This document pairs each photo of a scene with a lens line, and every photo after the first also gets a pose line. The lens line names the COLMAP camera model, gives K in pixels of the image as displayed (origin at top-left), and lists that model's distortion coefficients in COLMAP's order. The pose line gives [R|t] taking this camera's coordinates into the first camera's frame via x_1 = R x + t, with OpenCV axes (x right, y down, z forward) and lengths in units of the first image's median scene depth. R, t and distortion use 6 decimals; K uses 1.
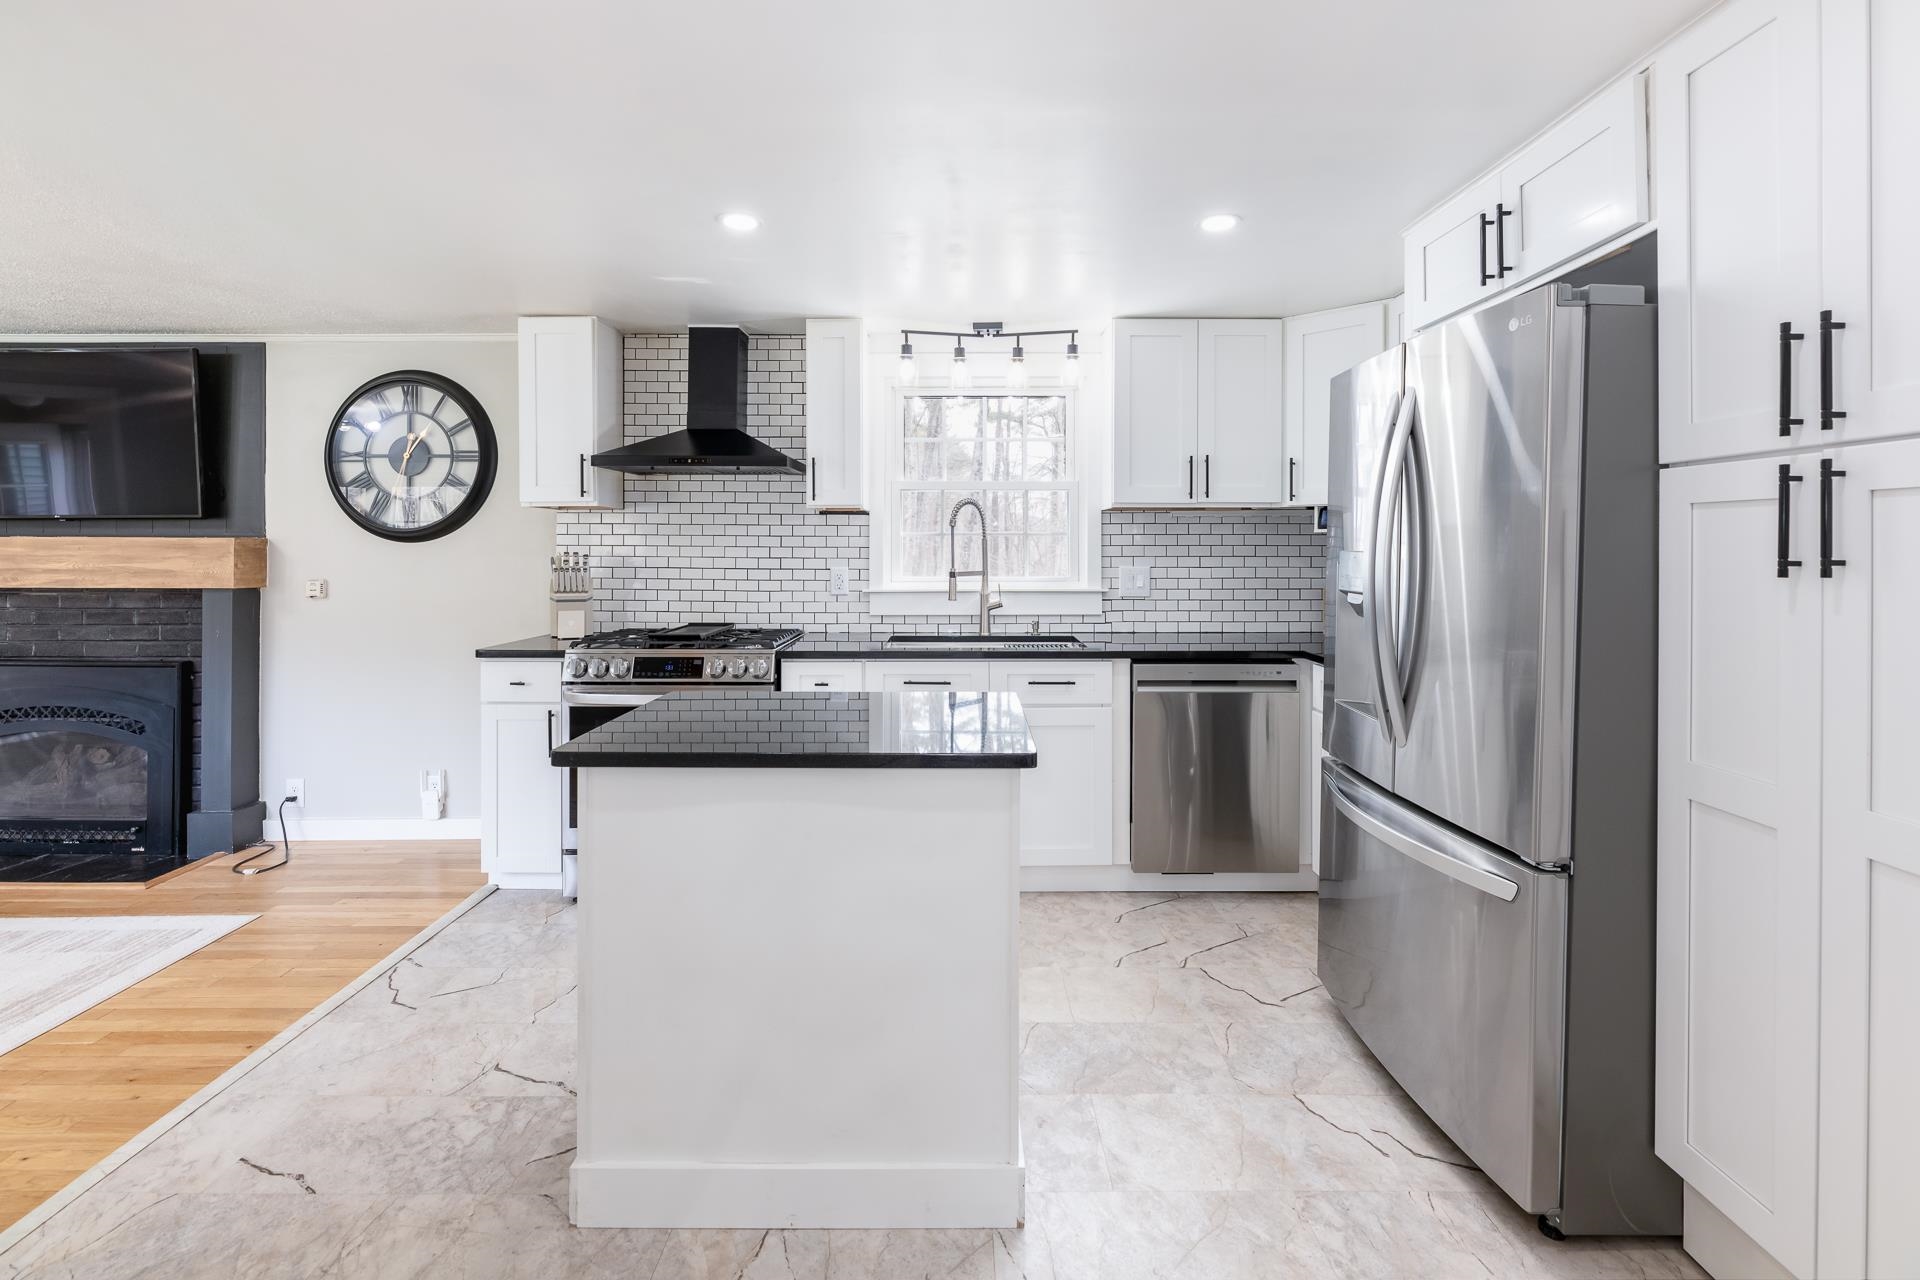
lens RADIAL K [[877.7, 0, 967.2], [0, 877.7, 551.2], [0, 0, 1]] dist [-0.000303, -0.000365]
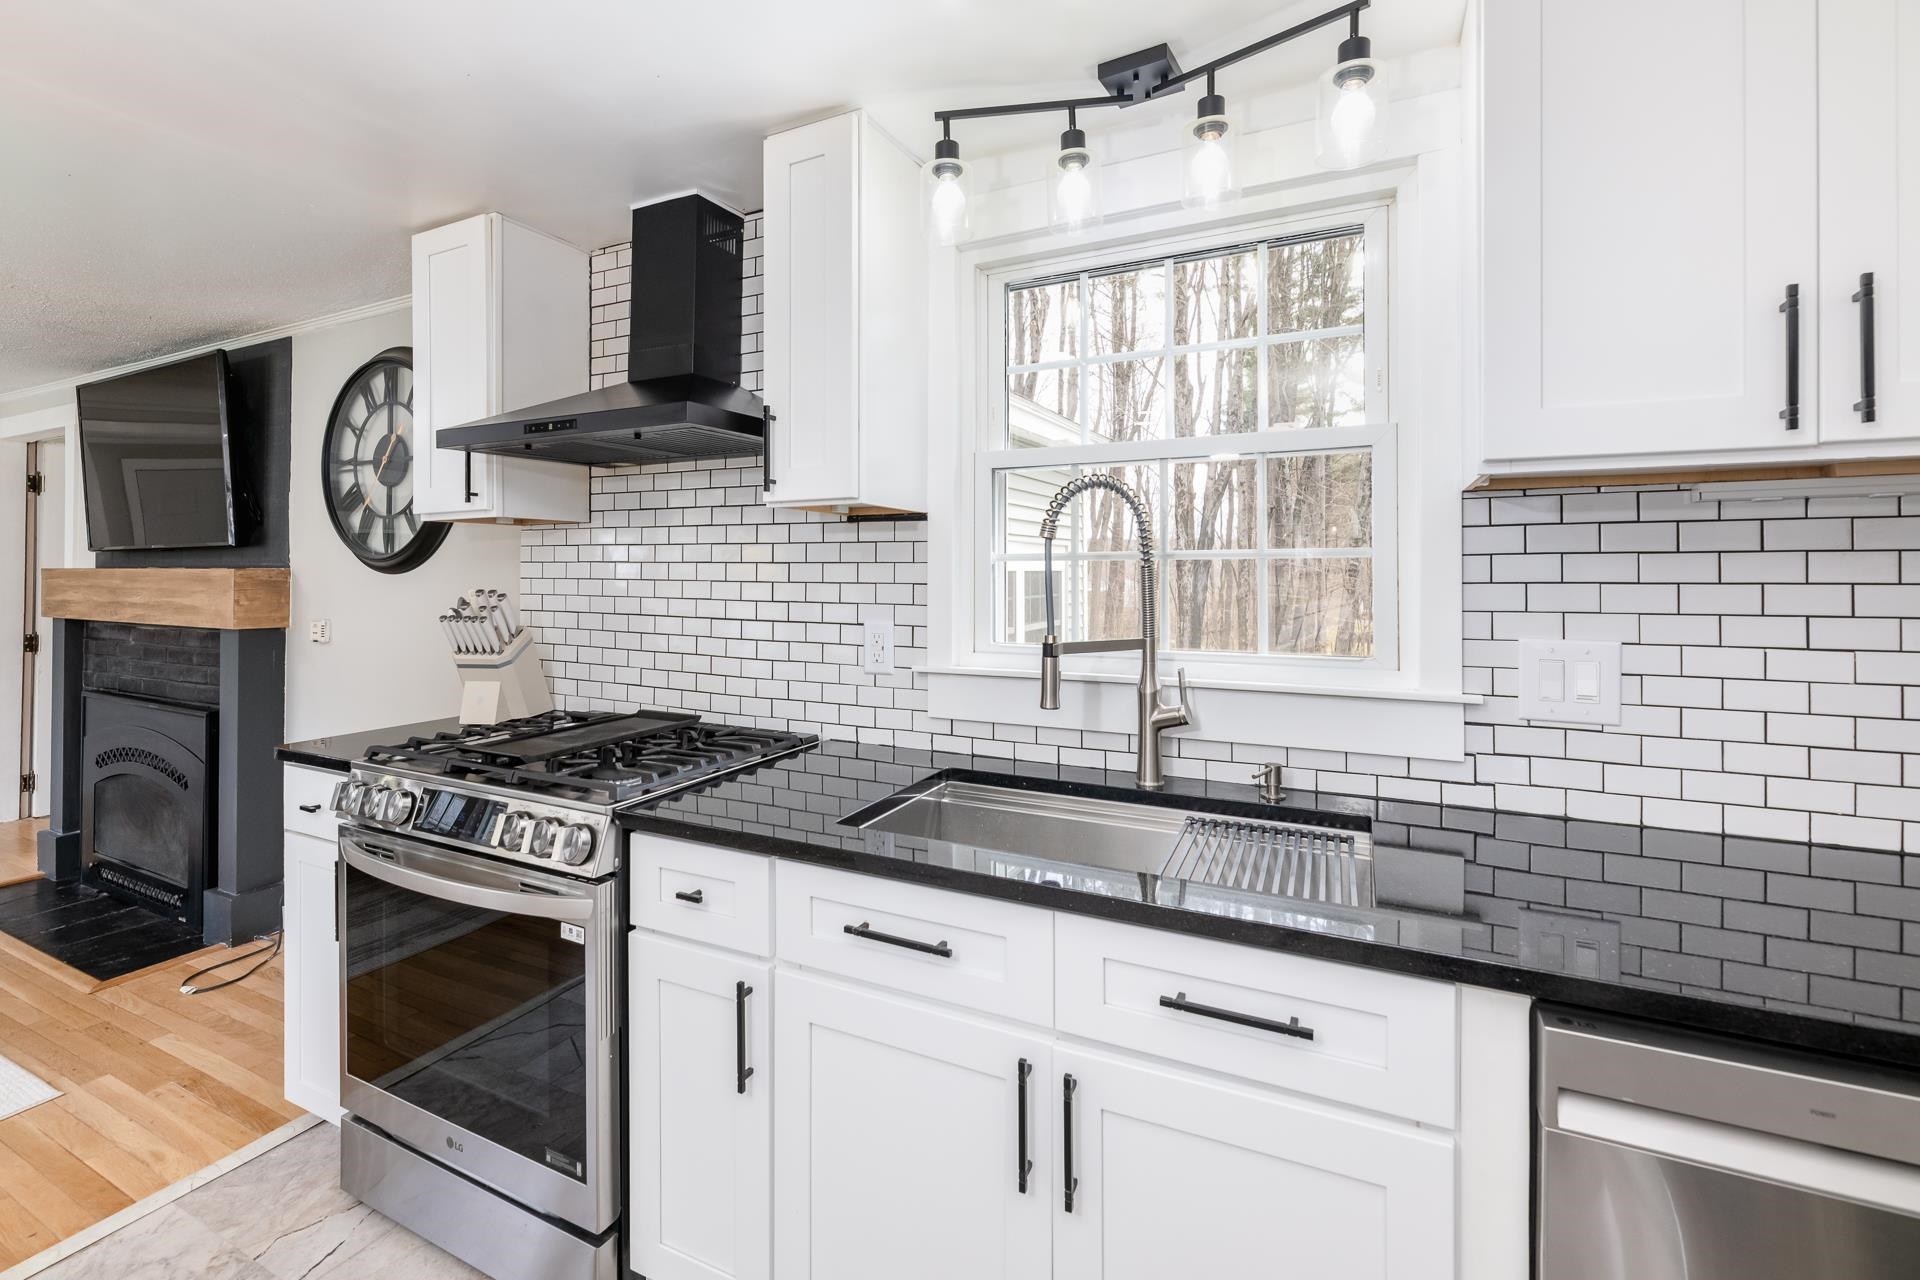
lens RADIAL K [[847.1, 0, 931.1], [0, 847.1, 572.9], [0, 0, 1]] dist [-0.002082, -0.000395]
pose [[0.886386, -0.000276, -0.462946, 0.122187], [-0.000845, 0.999997, -0.002214, -0.009926], [0.462946, 0.002354, 0.886384, 0.580666]]
